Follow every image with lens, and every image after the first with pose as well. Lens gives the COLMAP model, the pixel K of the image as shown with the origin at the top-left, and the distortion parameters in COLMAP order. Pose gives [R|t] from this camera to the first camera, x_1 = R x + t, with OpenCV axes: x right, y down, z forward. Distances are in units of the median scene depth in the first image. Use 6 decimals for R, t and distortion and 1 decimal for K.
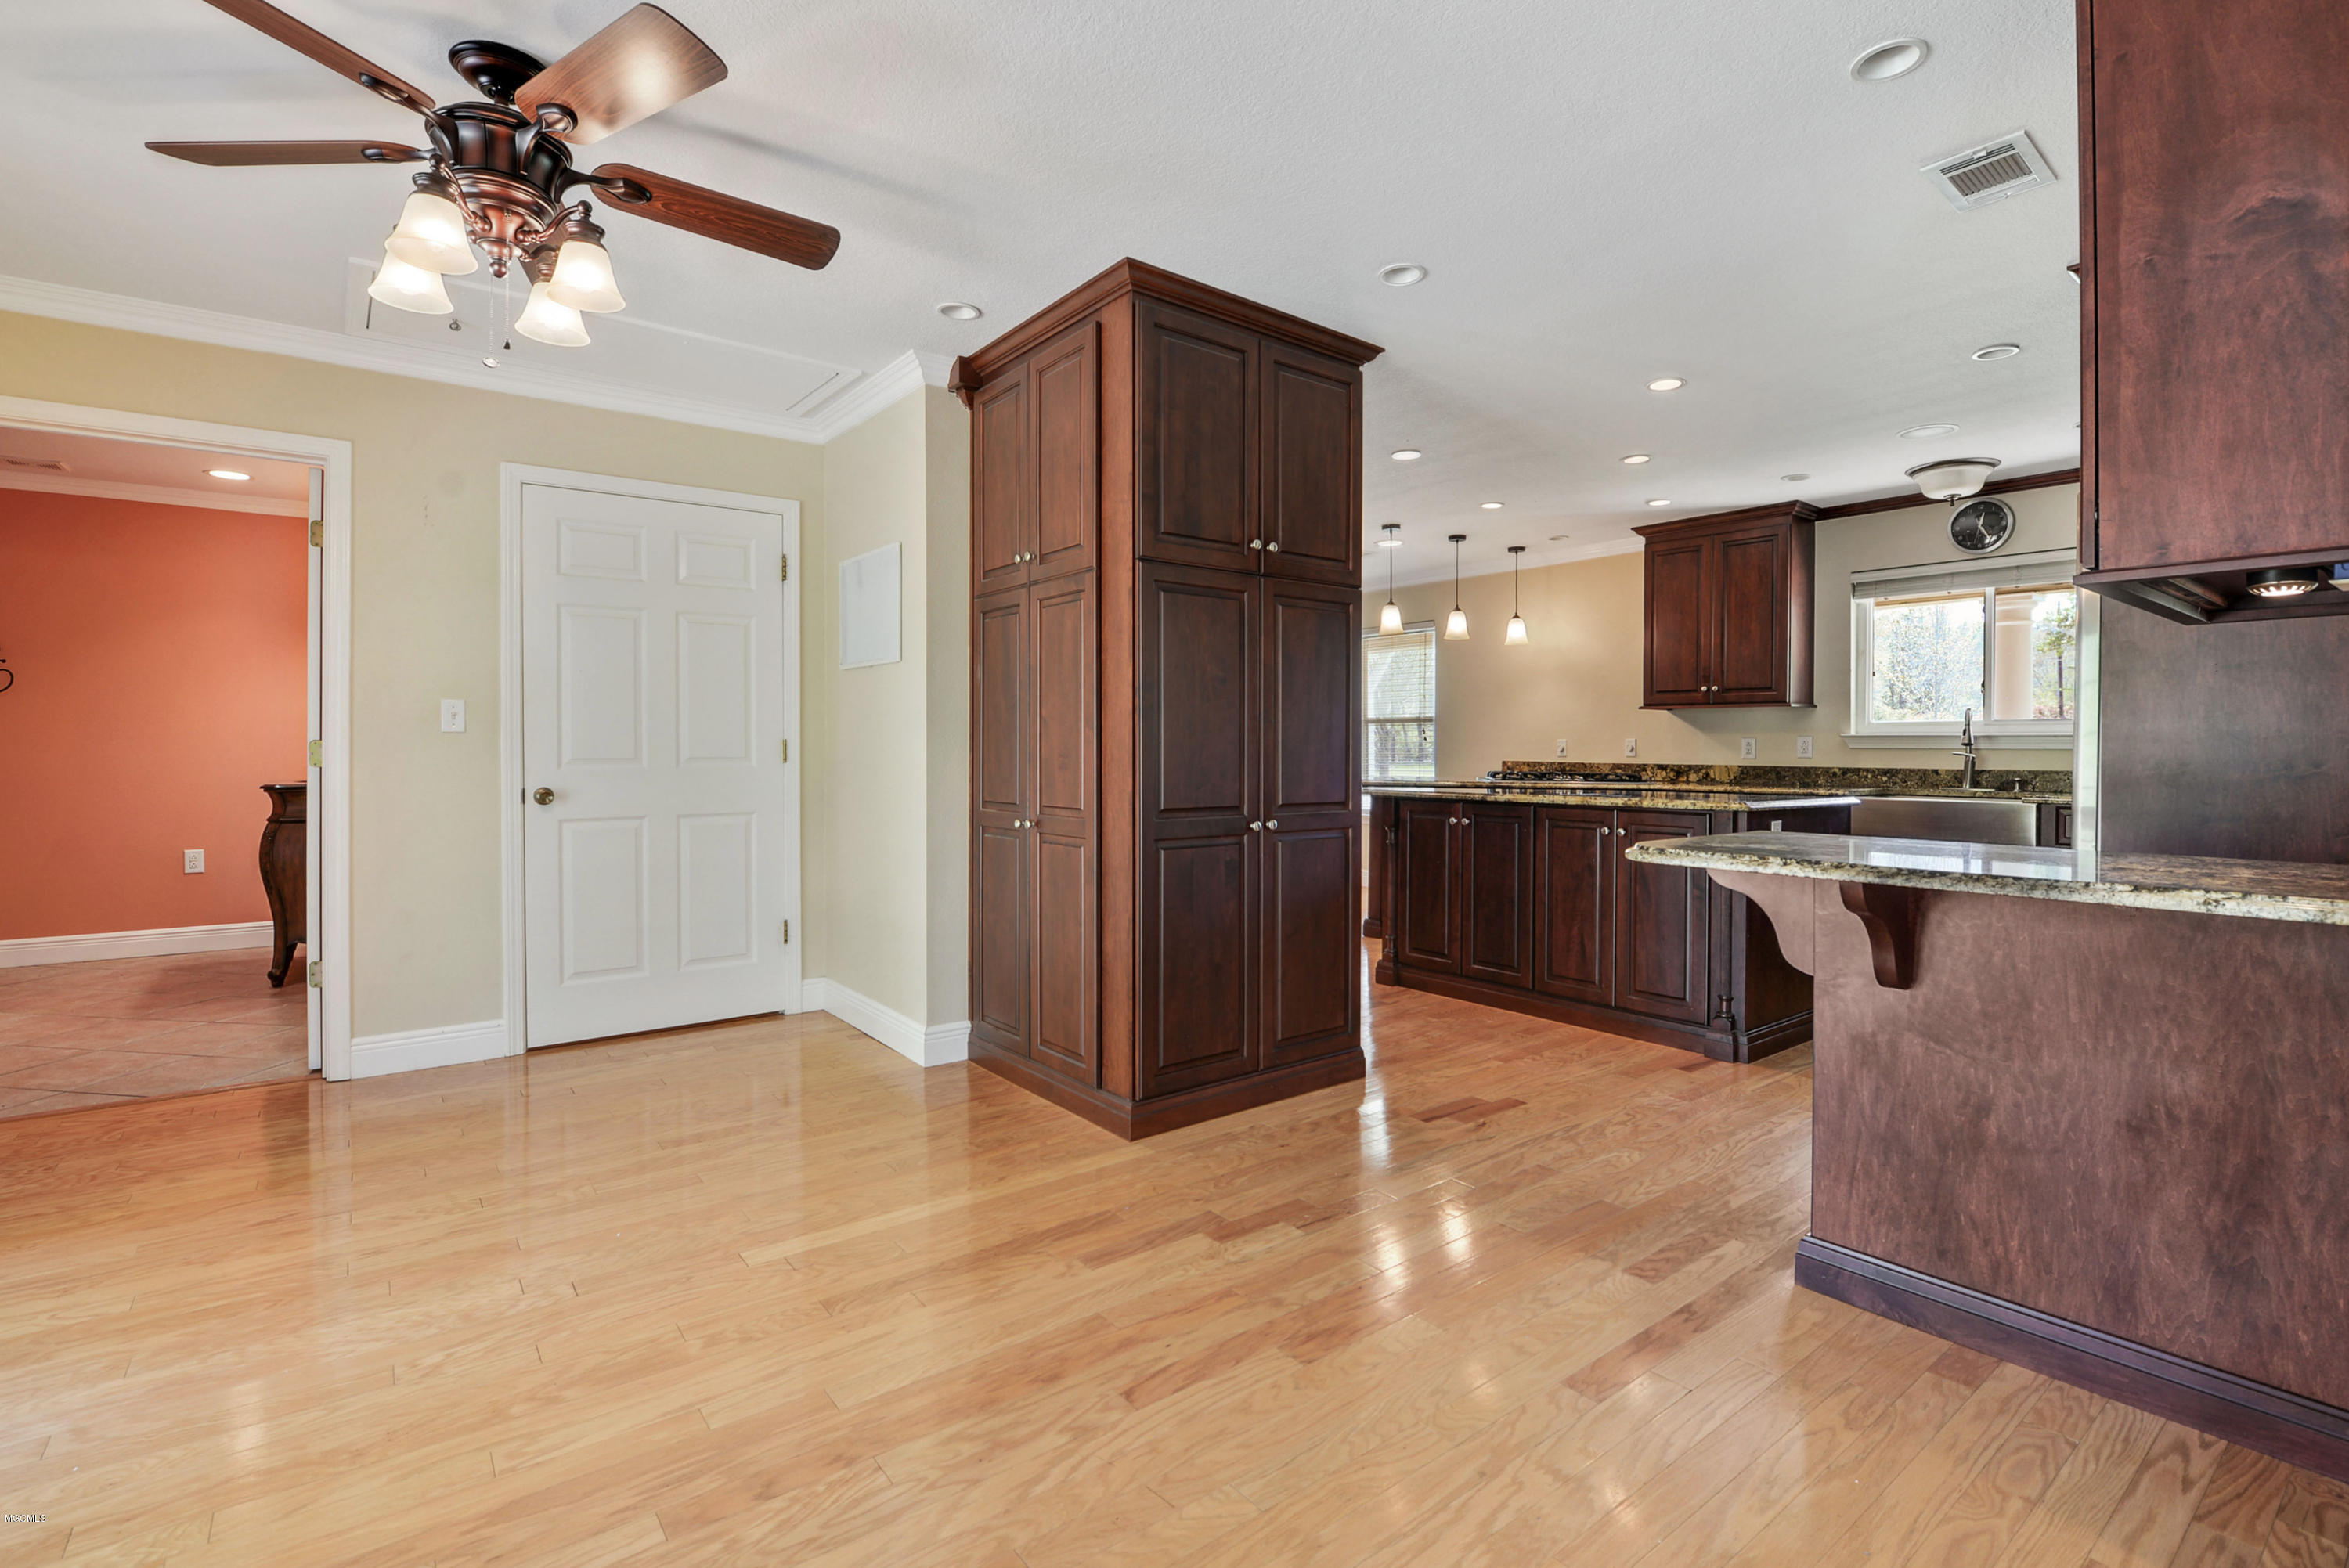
lens RADIAL K [[1078.3, 0, 1174.5], [0, 1078.3, 784.0], [0, 0, 1]] dist [-0.000127, -0.000014]
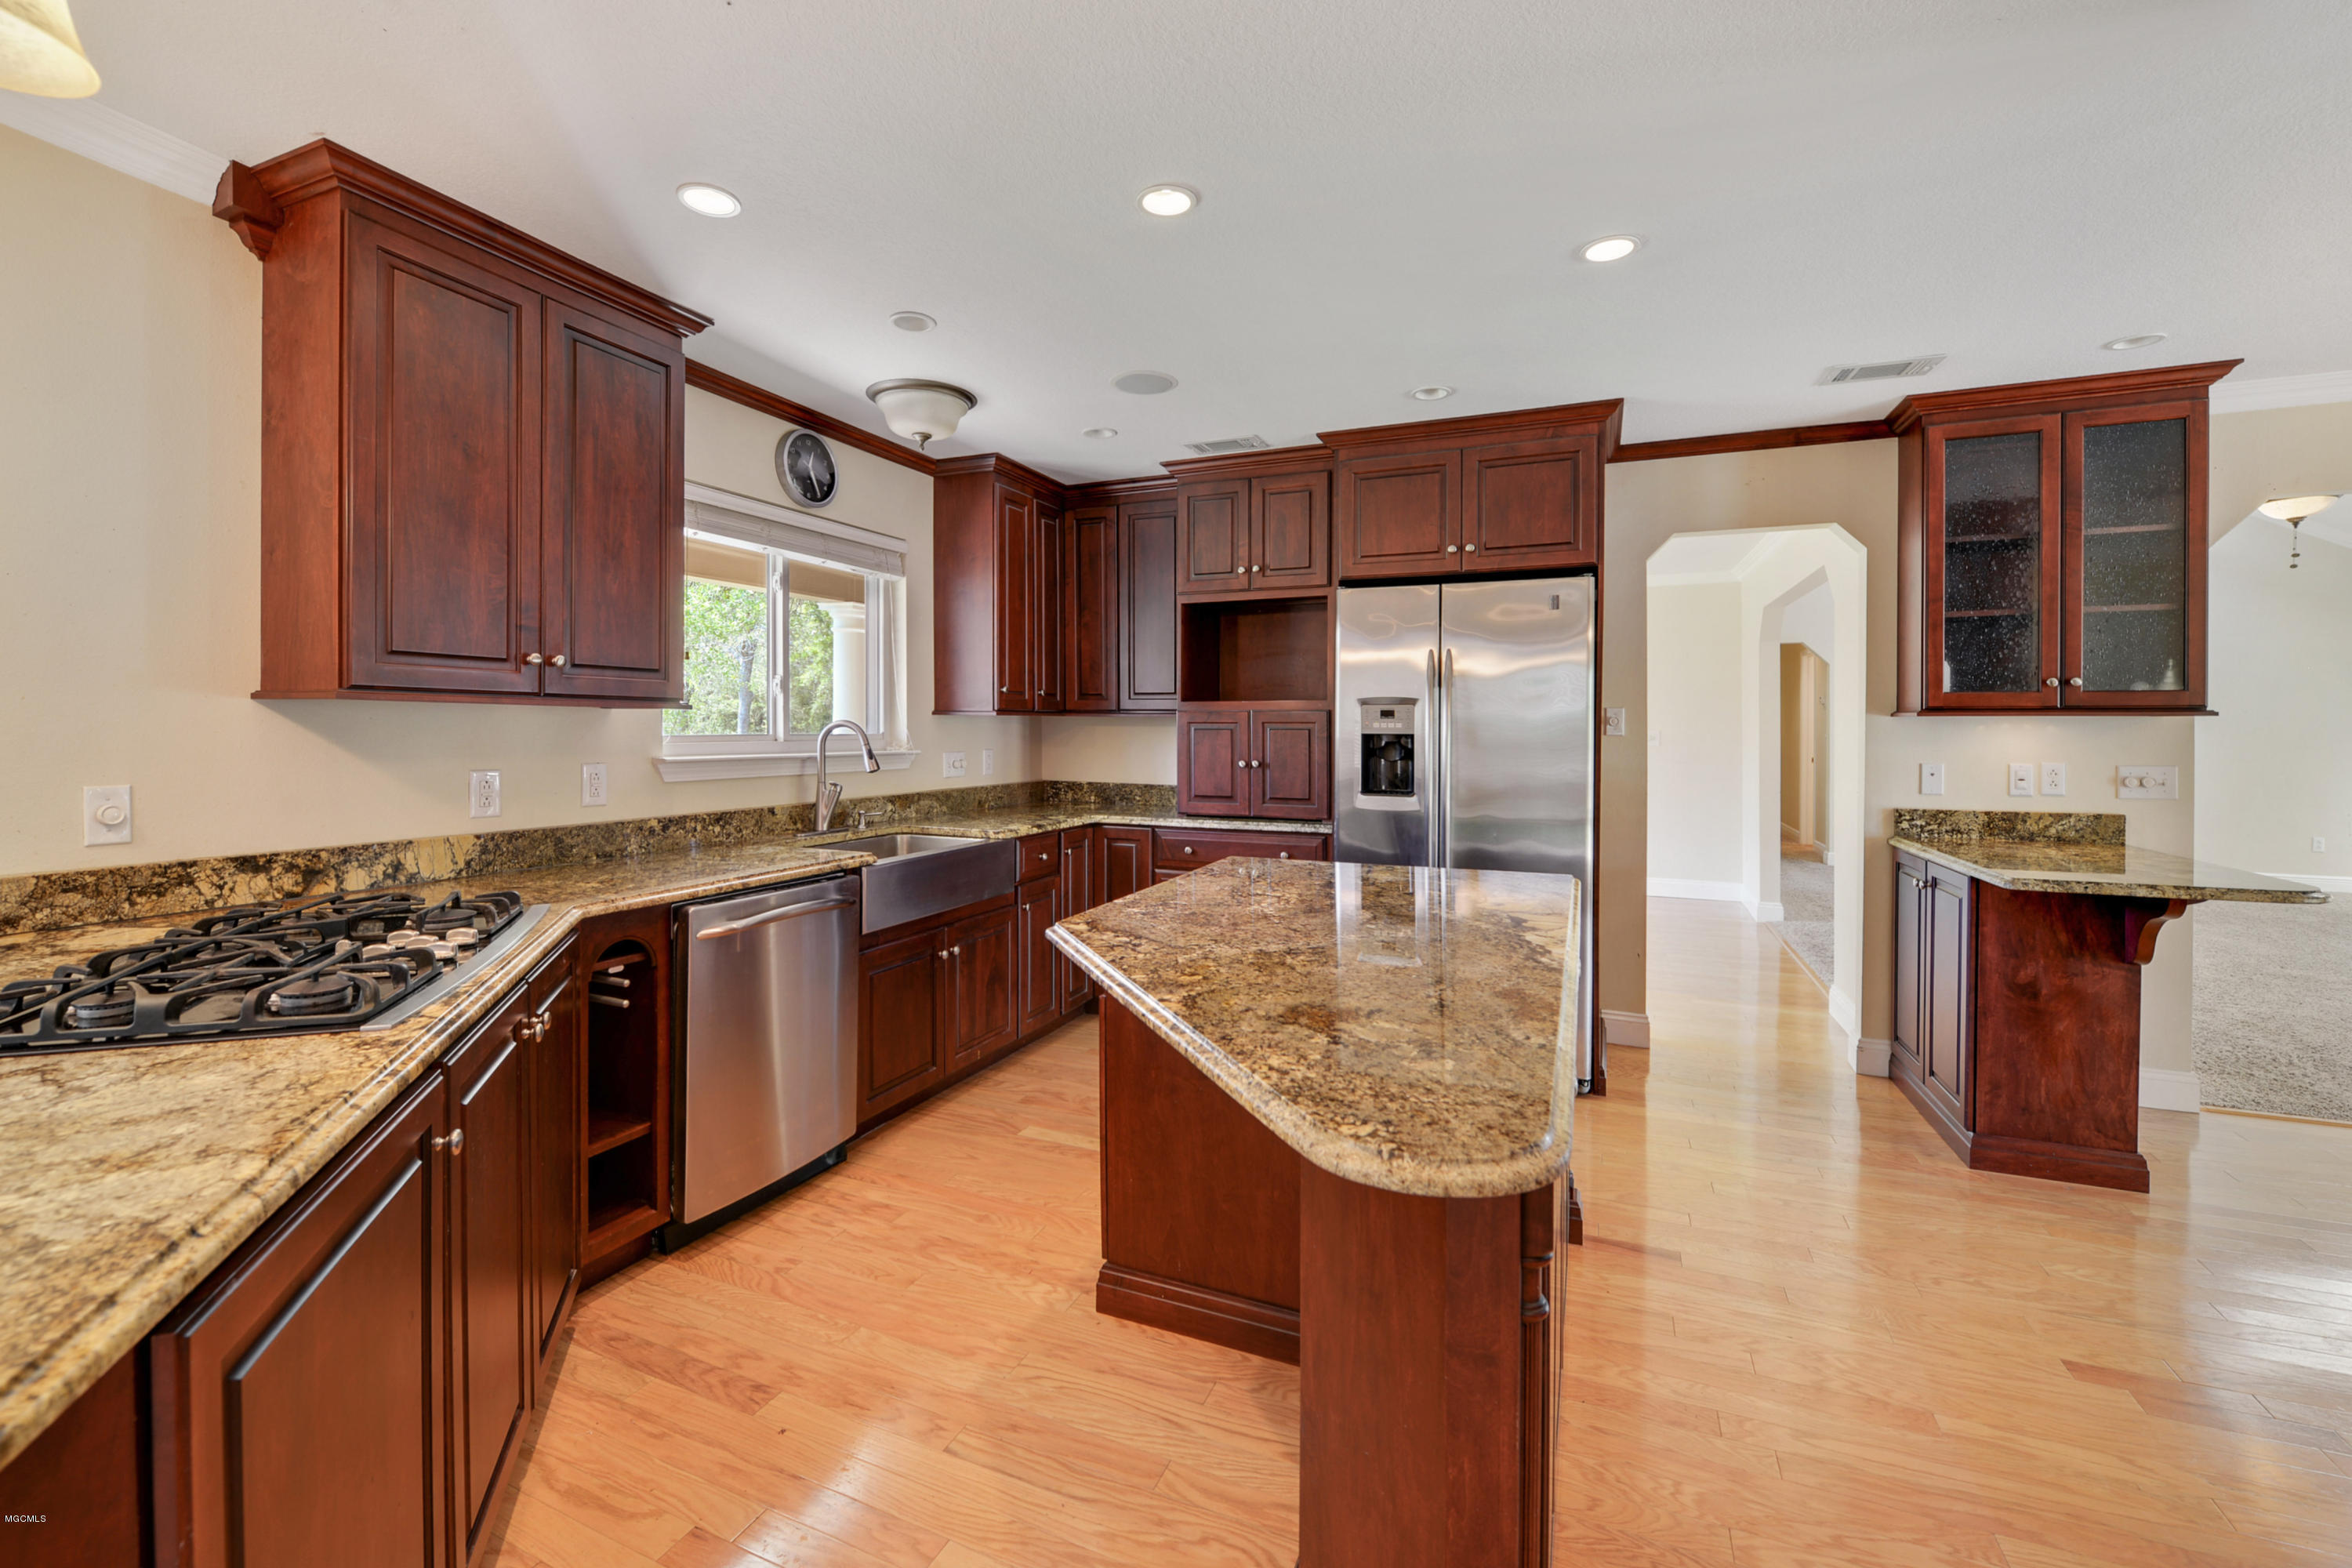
lens RADIAL K [[950.2, 0, 1180.2], [0, 950.2, 726.9], [0, 0, 1]] dist [0.000078, -0.000007]
pose [[-0.498121, -0.008094, 0.867070, 0.052390], [0.019063, 0.999613, 0.020283, -0.066397], [-0.866898, 0.026632, -0.497774, 0.993927]]
